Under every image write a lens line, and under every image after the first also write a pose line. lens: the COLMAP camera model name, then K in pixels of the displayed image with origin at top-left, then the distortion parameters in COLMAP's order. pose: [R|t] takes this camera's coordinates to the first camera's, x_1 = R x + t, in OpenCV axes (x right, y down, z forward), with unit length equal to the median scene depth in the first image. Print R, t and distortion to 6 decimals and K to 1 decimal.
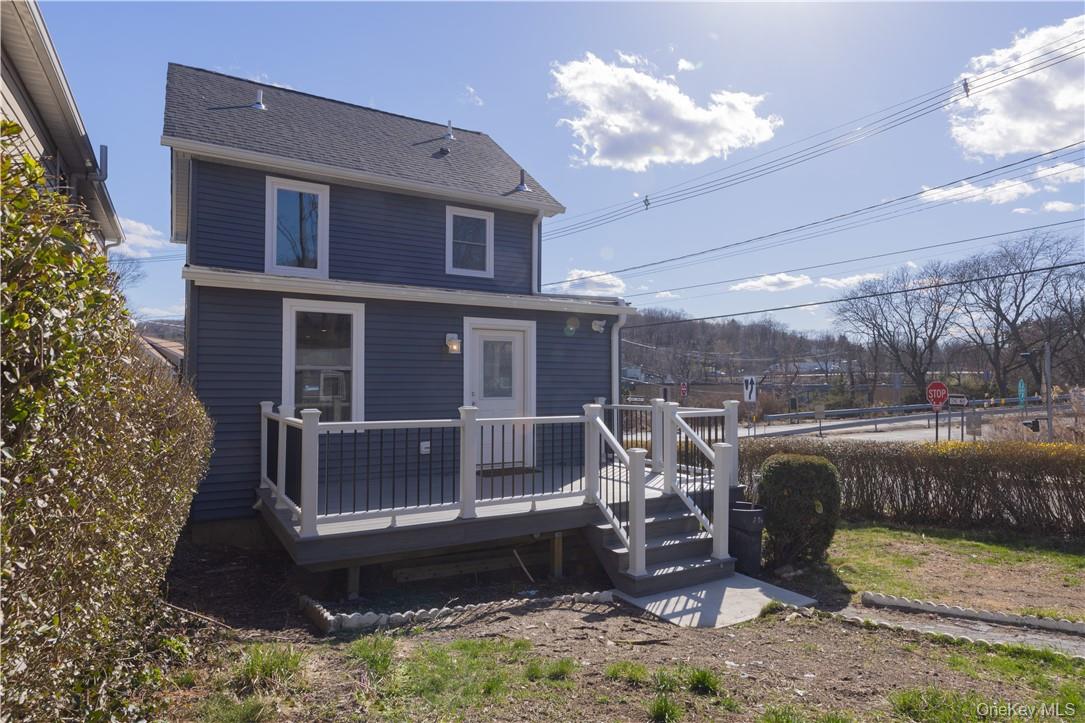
lens RADIAL K [[626.0, 0, 538.9], [0, 626.0, 361.8], [0, 0, 1]] dist [0.006810, -0.000615]
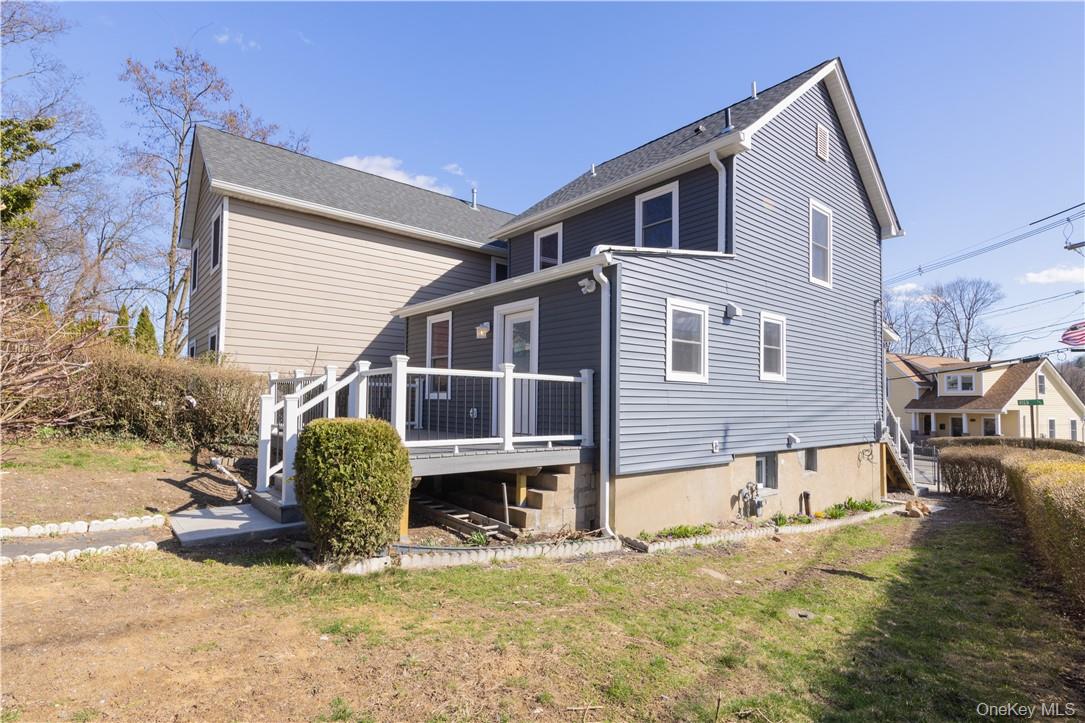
lens RADIAL K [[528.1, 0, 537.4], [0, 528.1, 375.6], [0, 0, 1]] dist [0.005844, -0.000657]
pose [[0.163389, -0.047573, -0.985414, 0.928748], [0.019219, 0.998801, -0.045032, 0.112199], [0.986374, -0.011581, 0.164107, 0.967991]]
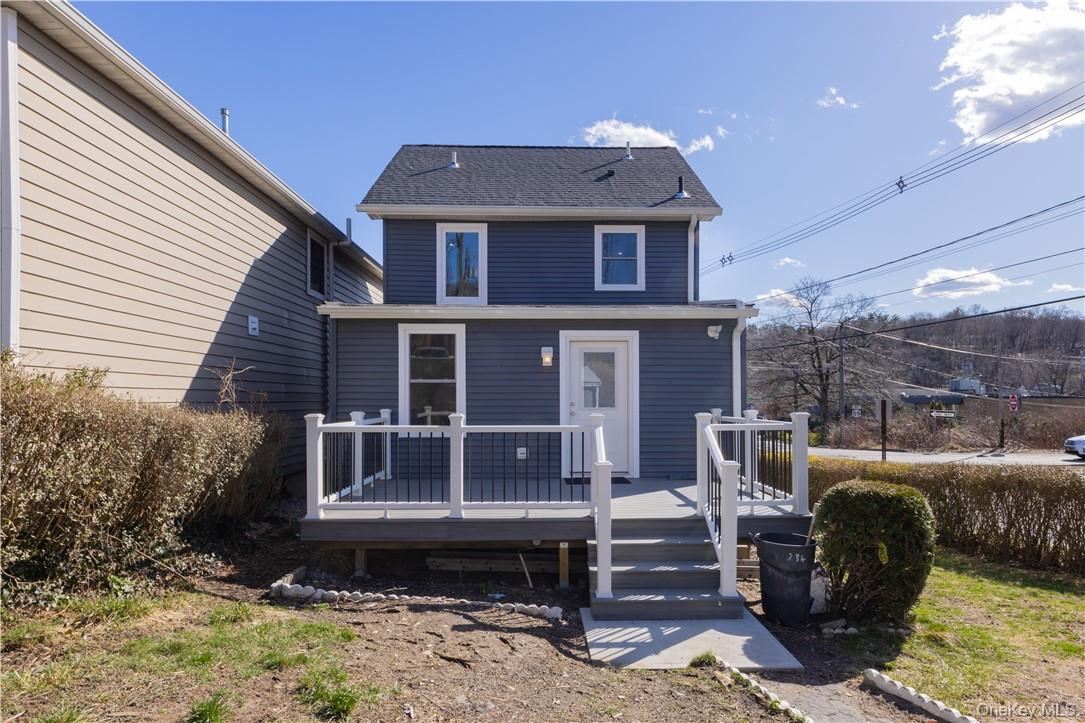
lens RADIAL K [[580.8, 0, 545.7], [0, 580.8, 390.2], [0, 0, 1]] dist [0.006640, 0.000860]
pose [[0.871999, -0.008783, -0.489429, 0.353991], [0.019434, 0.999672, 0.016686, 0.012016], [0.489122, -0.024062, 0.871883, 0.147664]]
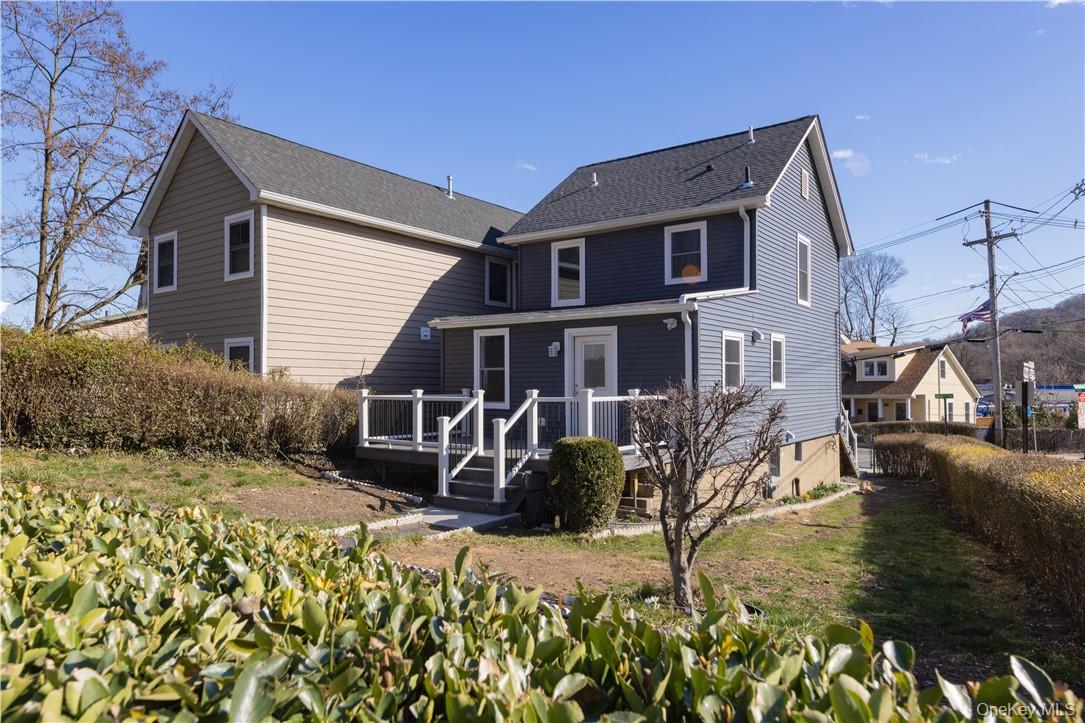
lens RADIAL K [[687.5, 0, 542.8], [0, 687.5, 364.5], [0, 0, 1]] dist [-0.001277, 0.000468]
pose [[0.394928, -0.029165, -0.918249, 1.302443], [0.032812, 0.999306, -0.017628, 0.032220], [0.918126, -0.023168, 0.395611, 0.385508]]
